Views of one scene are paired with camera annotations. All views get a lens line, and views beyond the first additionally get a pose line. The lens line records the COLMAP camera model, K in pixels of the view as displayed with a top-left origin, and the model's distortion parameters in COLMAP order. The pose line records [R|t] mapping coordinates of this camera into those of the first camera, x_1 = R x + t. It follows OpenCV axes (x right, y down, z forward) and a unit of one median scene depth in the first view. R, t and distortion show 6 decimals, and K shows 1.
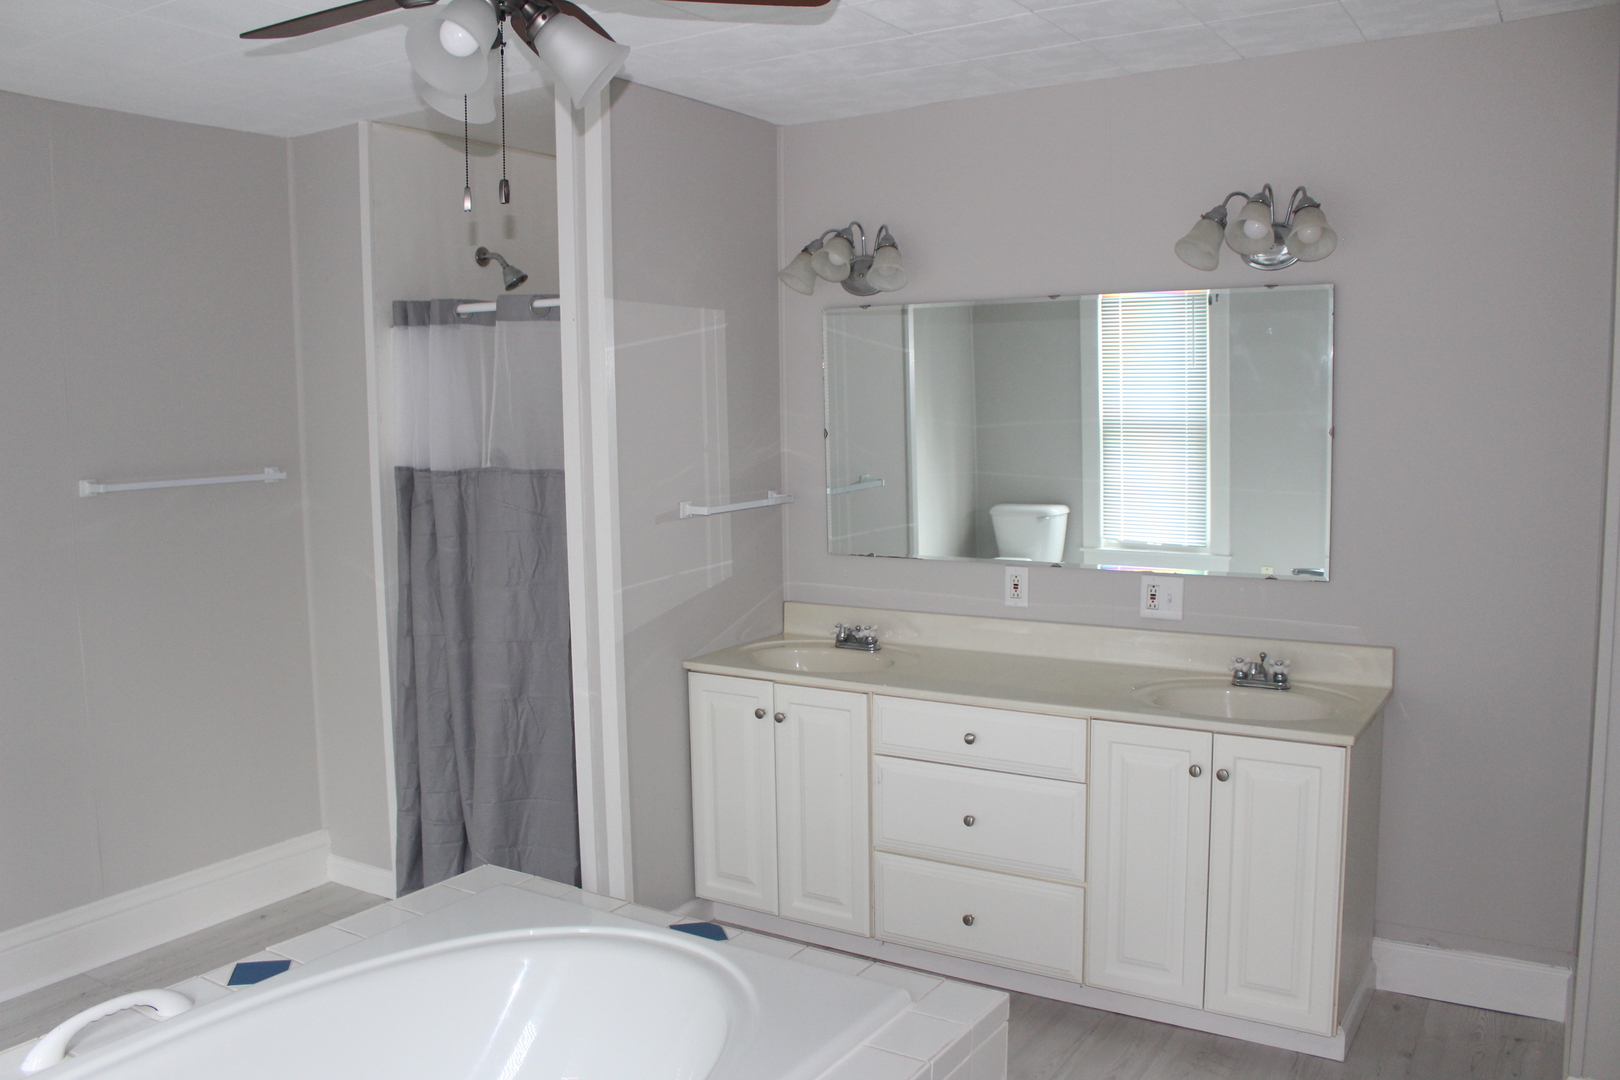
lens RADIAL K [[1354.6, 0, 803.0], [0, 1354.6, 542.1], [0, 0, 1]] dist [0.018848, 0.004837]
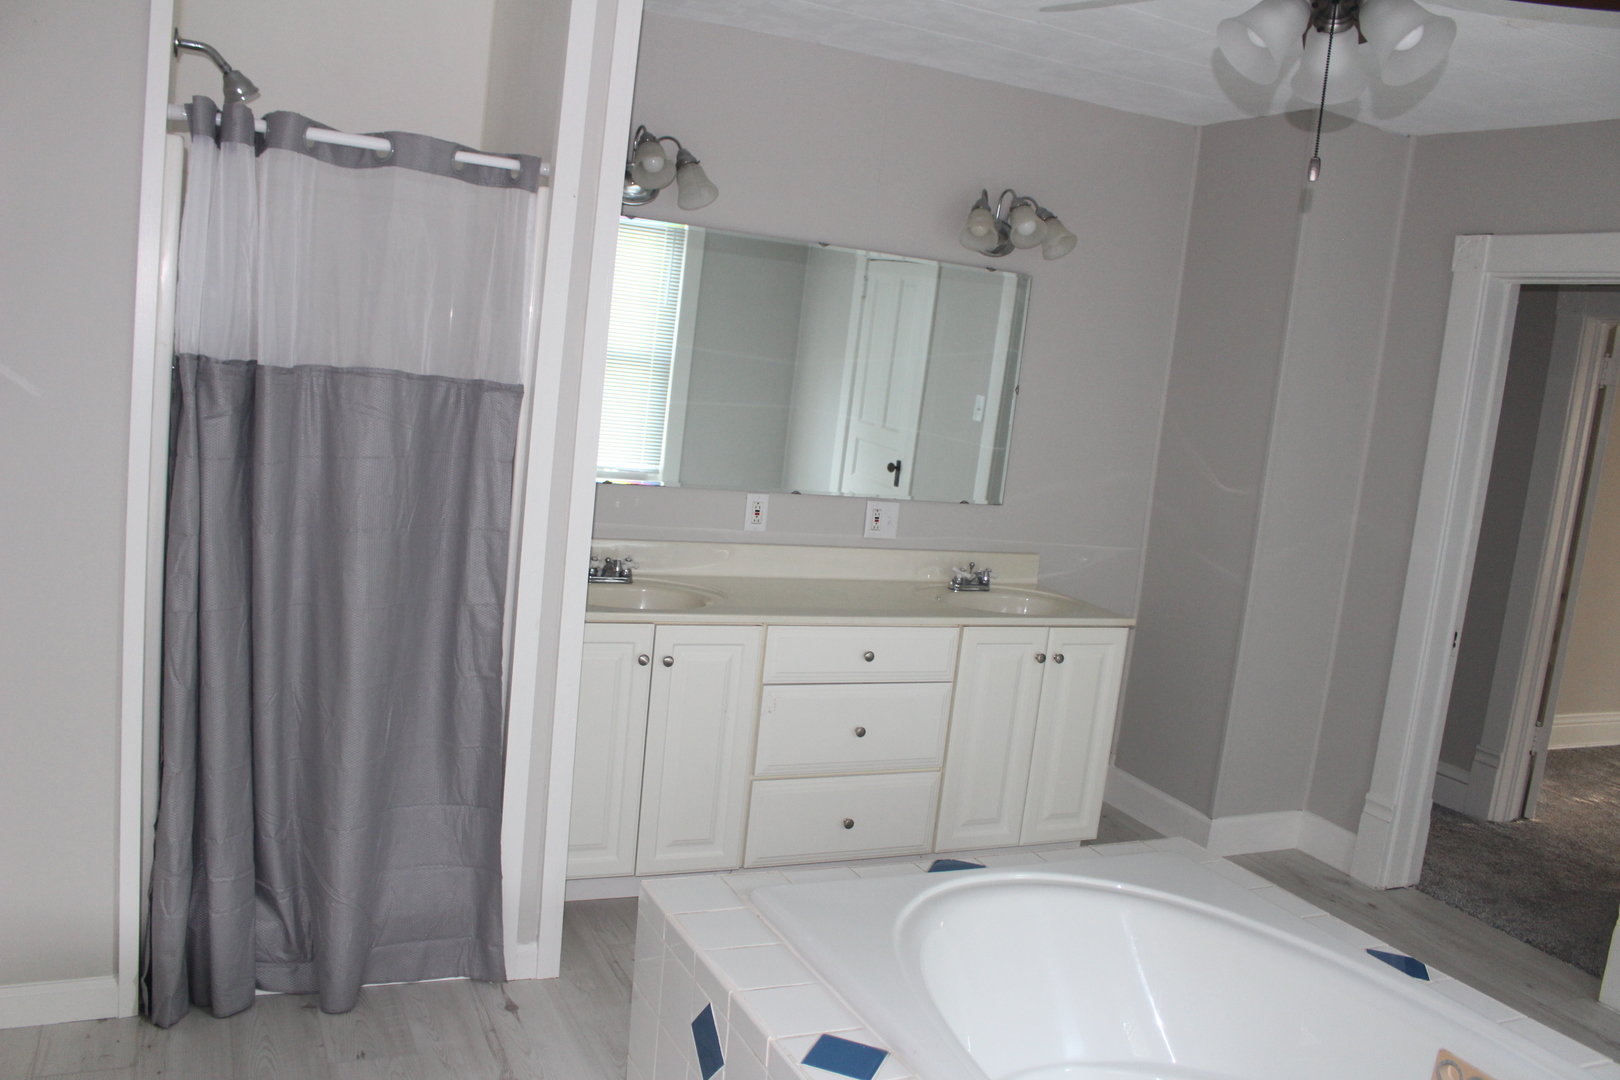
lens RADIAL K [[1354.6, 0, 802.4], [0, 1354.6, 538.4], [0, 0, 1]] dist [0.018848, 0.004837]
pose [[0.540033, -0.043310, 0.840529, -0.755715], [-0.024380, 0.997451, 0.067059, -0.019955], [-0.841291, -0.056706, 0.537601, 0.431702]]
